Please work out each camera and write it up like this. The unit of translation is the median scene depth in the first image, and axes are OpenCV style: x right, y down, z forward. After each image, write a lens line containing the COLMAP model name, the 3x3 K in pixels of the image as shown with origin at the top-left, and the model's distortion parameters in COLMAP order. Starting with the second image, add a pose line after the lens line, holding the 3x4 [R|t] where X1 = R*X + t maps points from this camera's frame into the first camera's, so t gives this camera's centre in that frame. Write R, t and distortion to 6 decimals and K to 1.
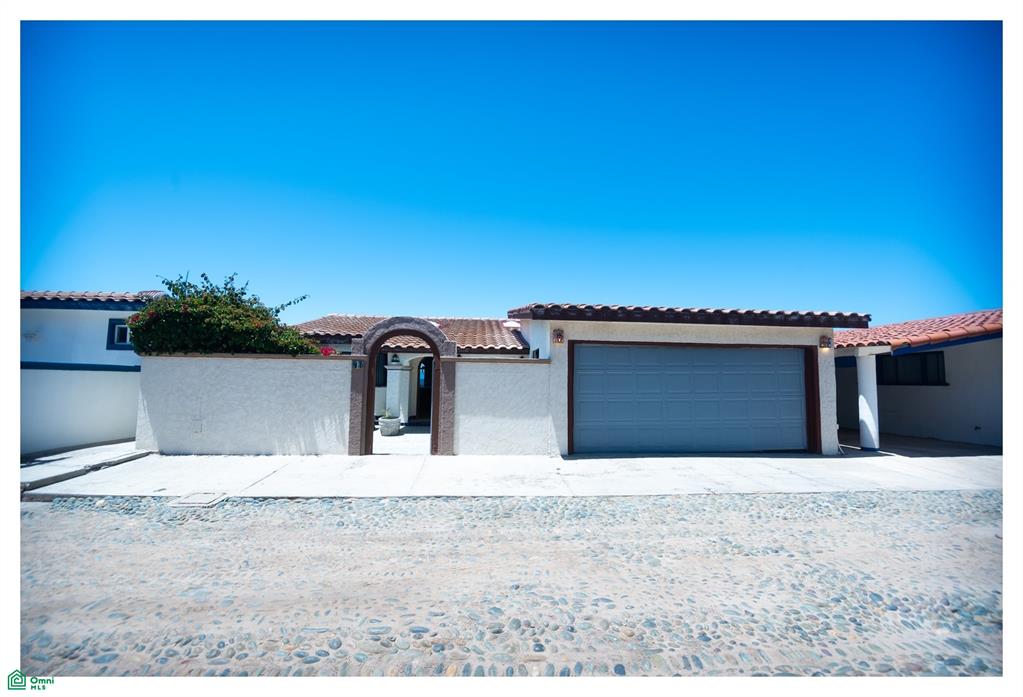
lens RADIAL K [[408.8, 0, 511.5], [0, 408.8, 348.5], [0, 0, 1]] dist [-0.019153, -0.000580]
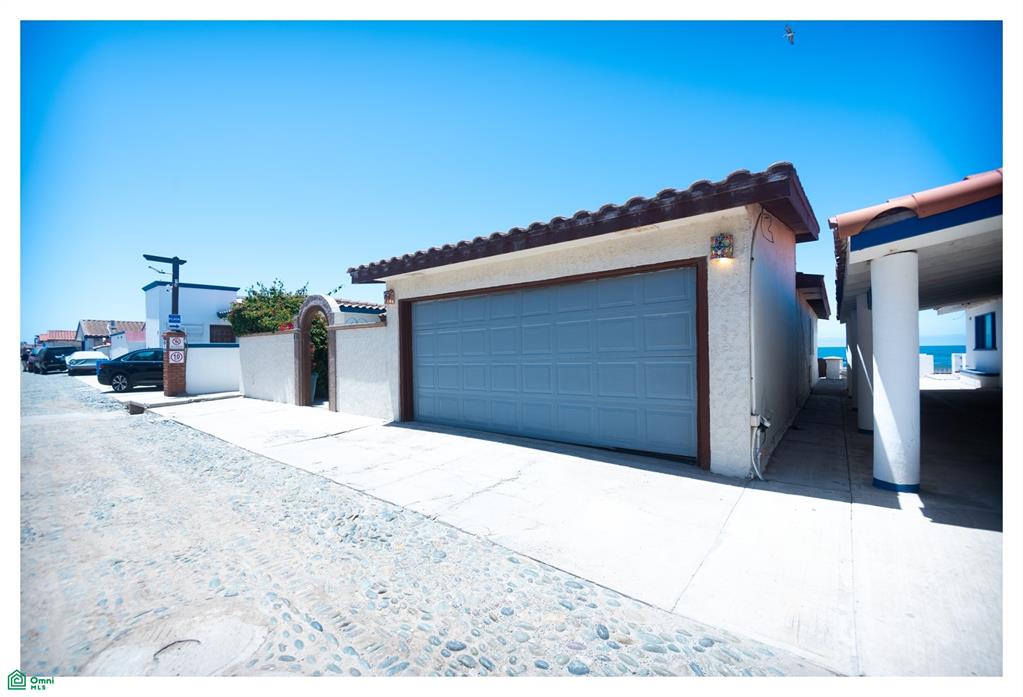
lens RADIAL K [[408.8, 0, 511.5], [0, 408.8, 348.5], [0, 0, 1]] dist [-0.019153, -0.000580]
pose [[0.738222, -0.027007, -0.674017, 0.953120], [0.067214, 0.997171, 0.033662, 0.075844], [0.671201, -0.070154, 0.737948, 0.479423]]
